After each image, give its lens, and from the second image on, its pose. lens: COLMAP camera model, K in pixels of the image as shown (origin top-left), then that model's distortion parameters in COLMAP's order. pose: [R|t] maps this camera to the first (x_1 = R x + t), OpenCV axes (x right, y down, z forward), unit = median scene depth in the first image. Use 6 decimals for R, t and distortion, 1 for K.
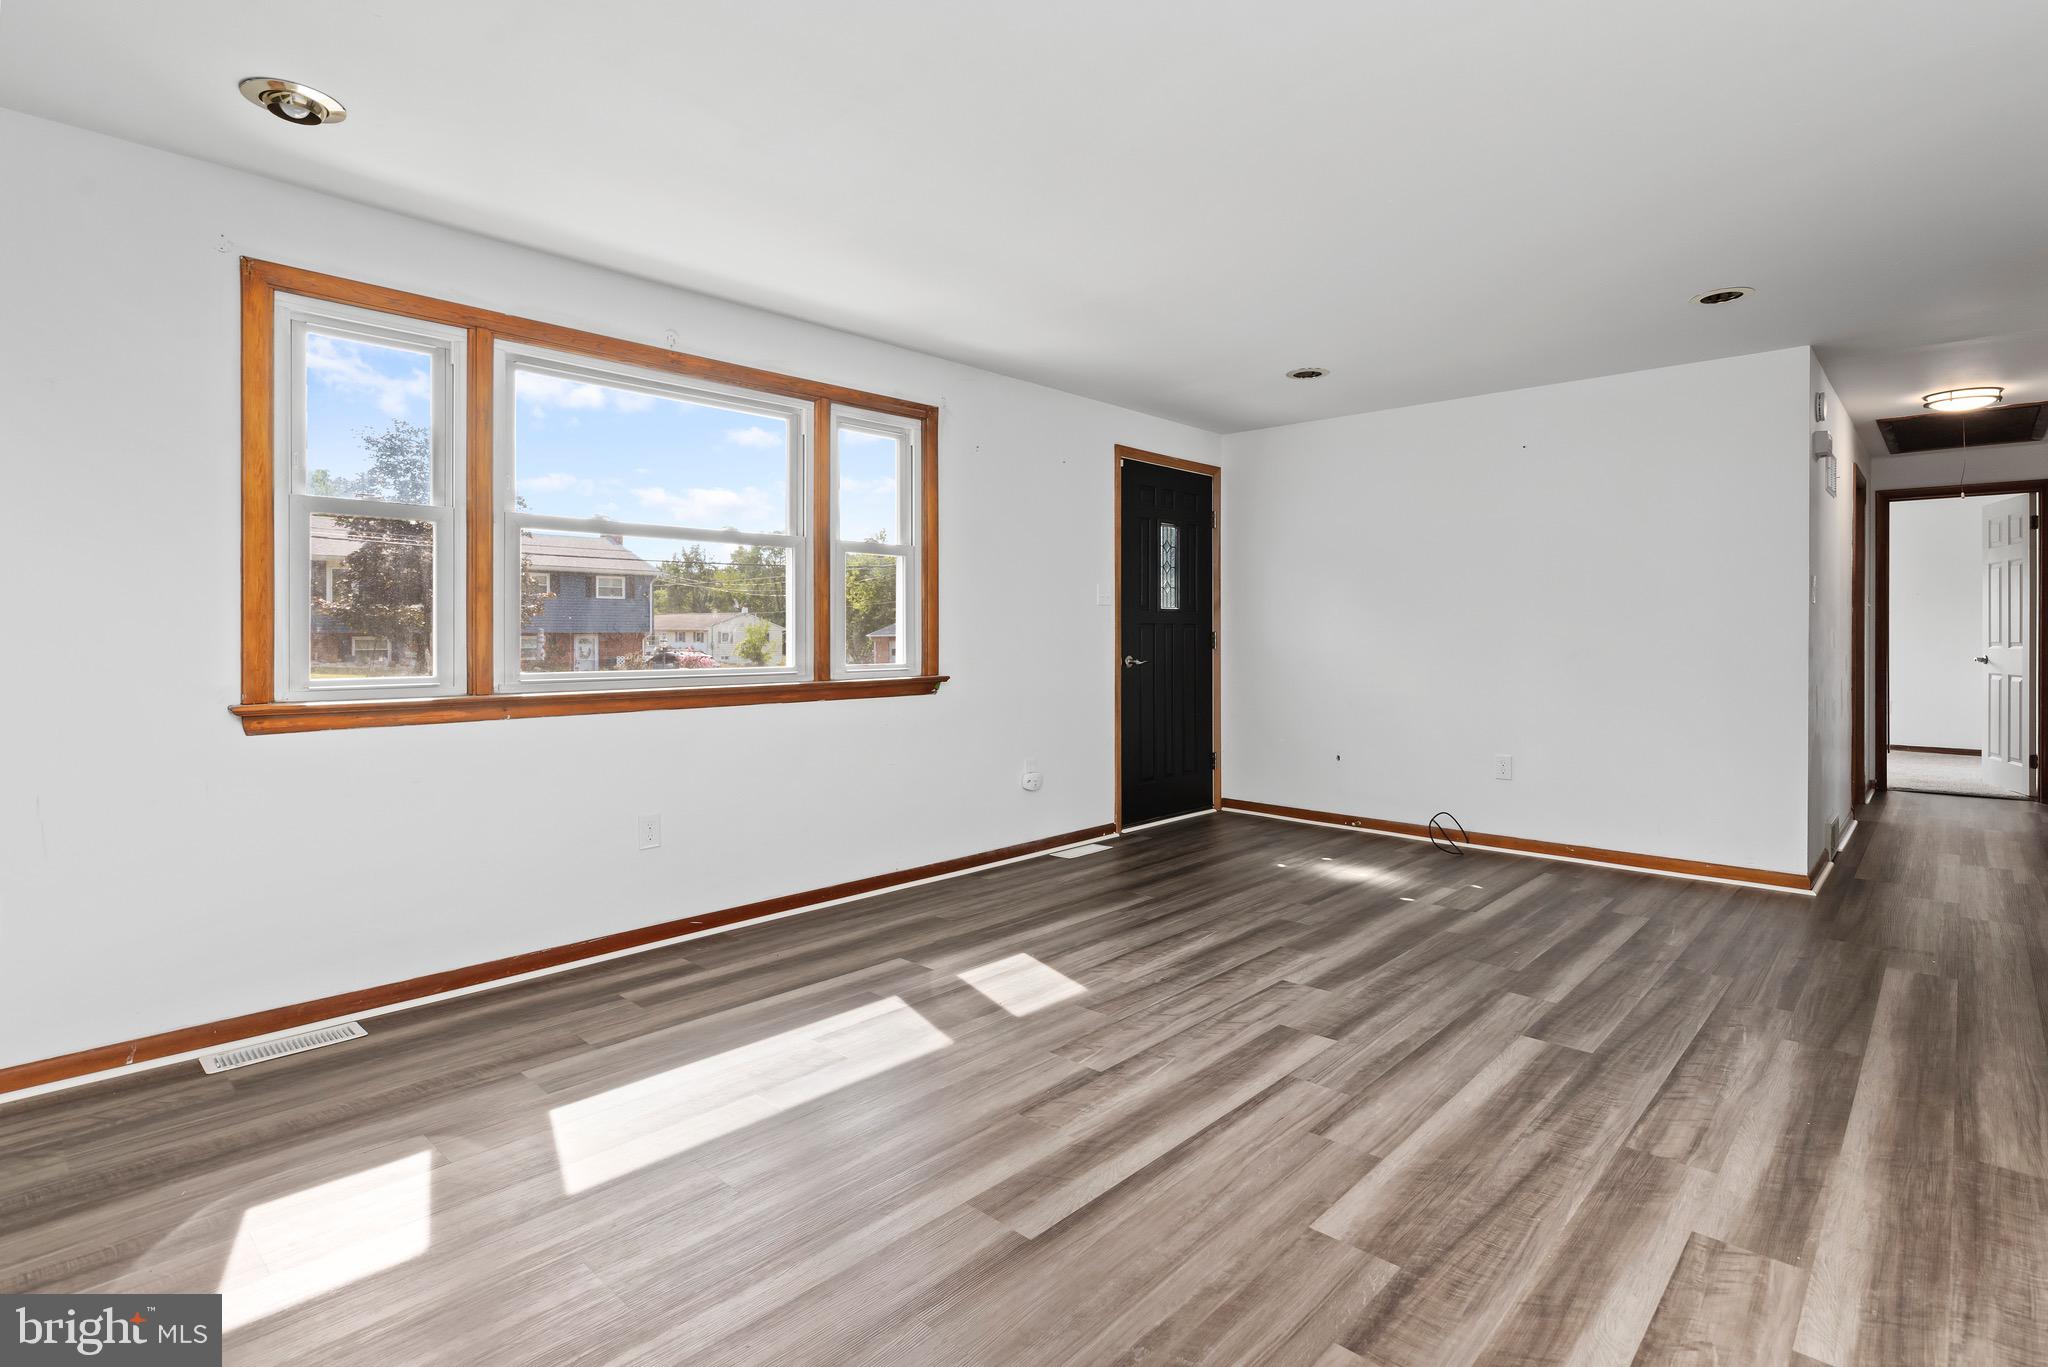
lens RADIAL K [[1001.3, 0, 1048.7], [0, 1001.3, 645.6], [0, 0, 1]] dist [0.000191, 0.000570]
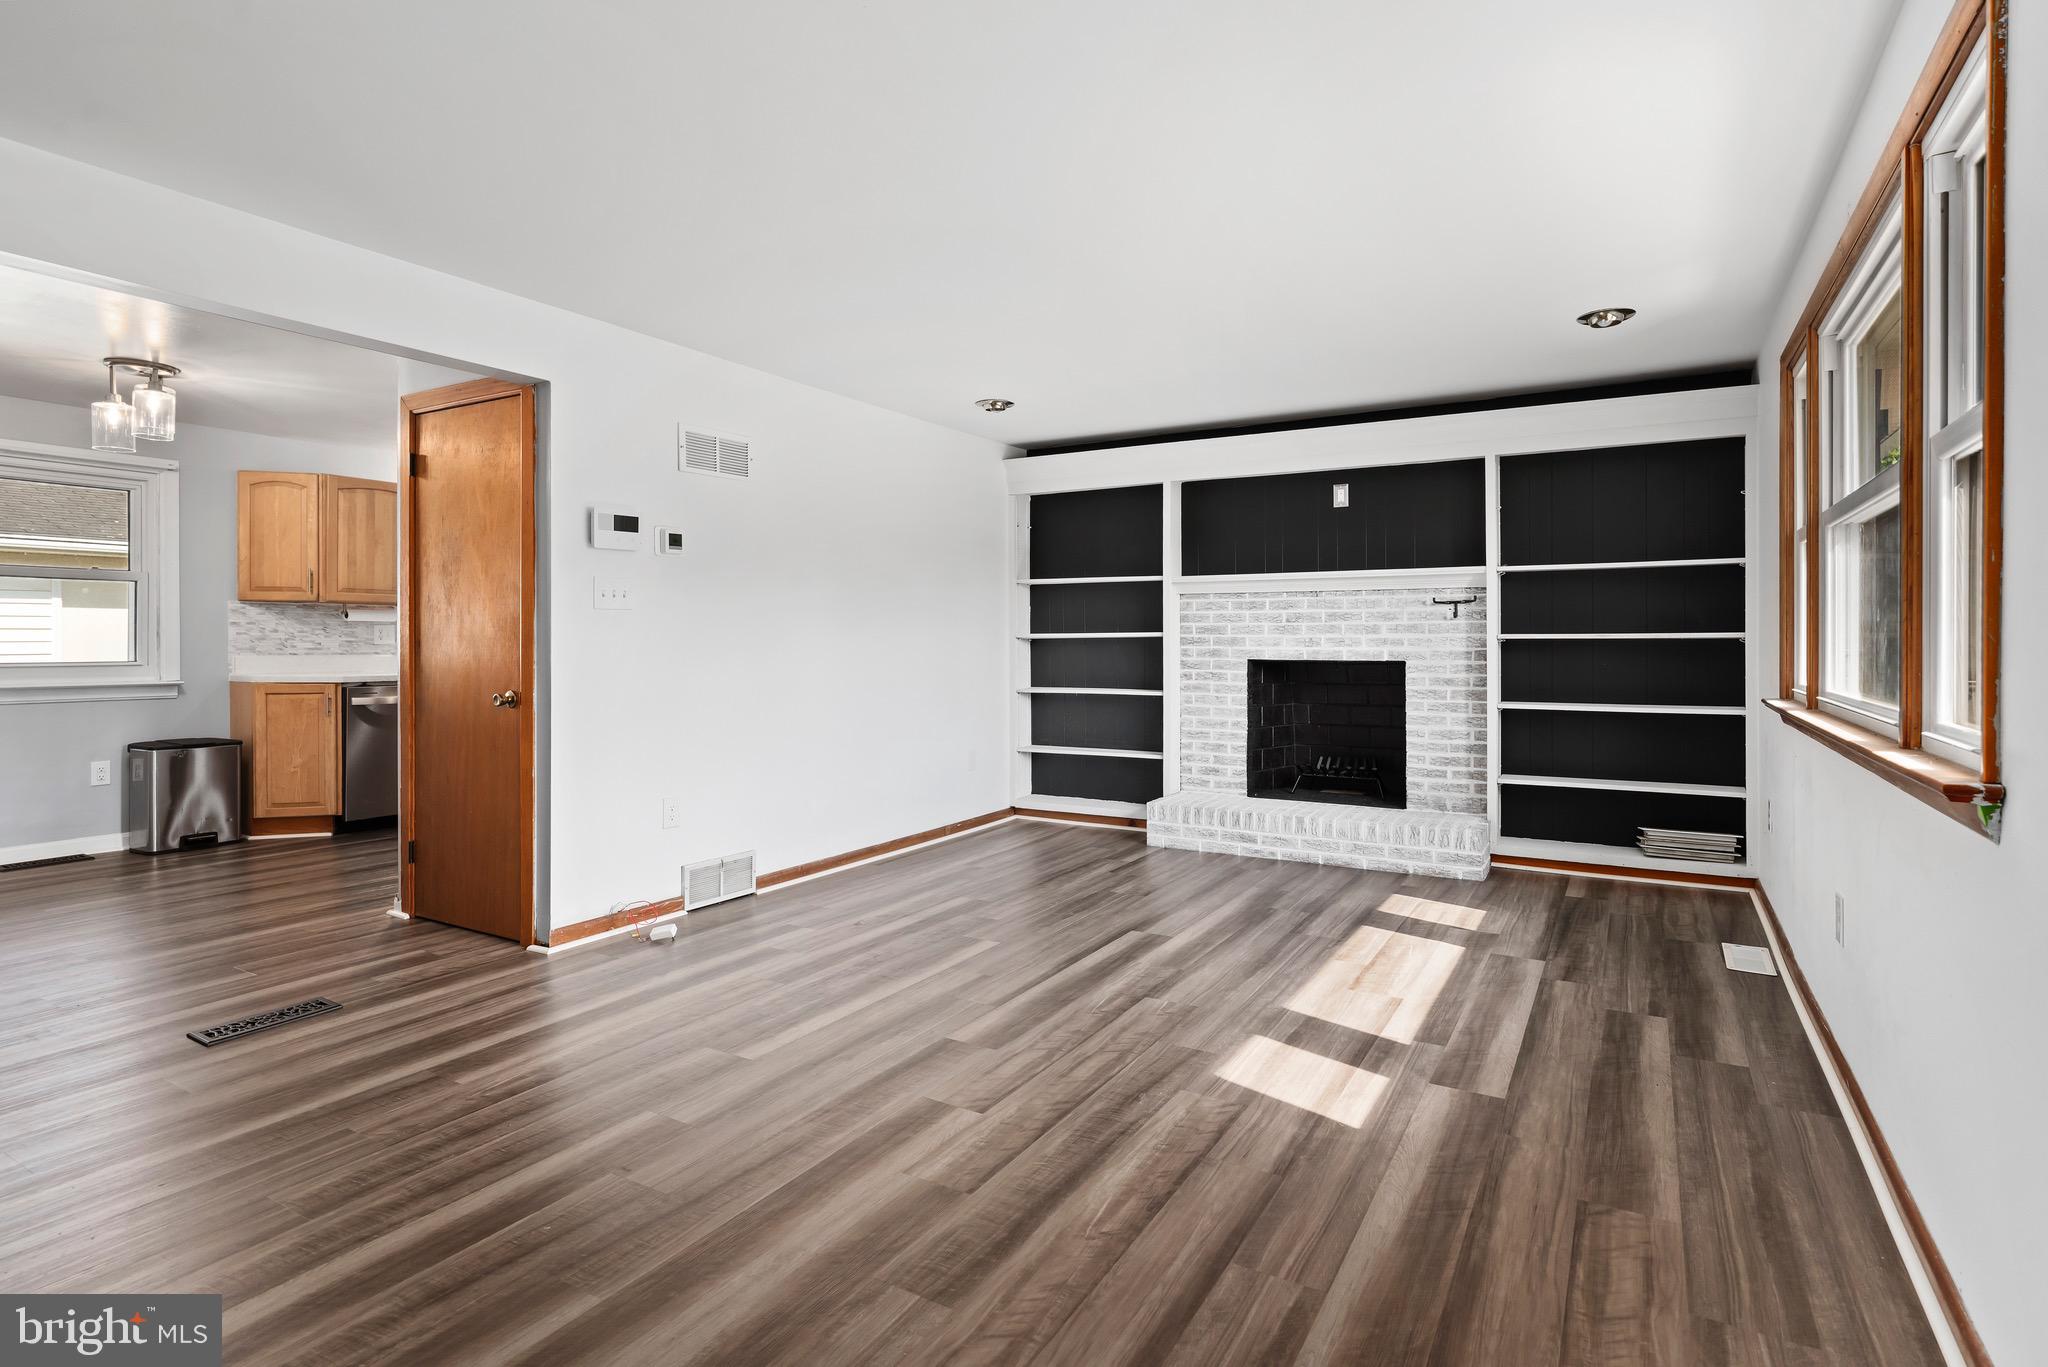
lens RADIAL K [[1001.3, 0, 1048.7], [0, 1001.3, 645.6], [0, 0, 1]] dist [0.000191, 0.000570]
pose [[-0.978419, 0.000792, -0.206630, 0.360743], [-0.002445, 0.999878, 0.015410, -0.025691], [0.206617, 0.015583, -0.978298, 1.844764]]
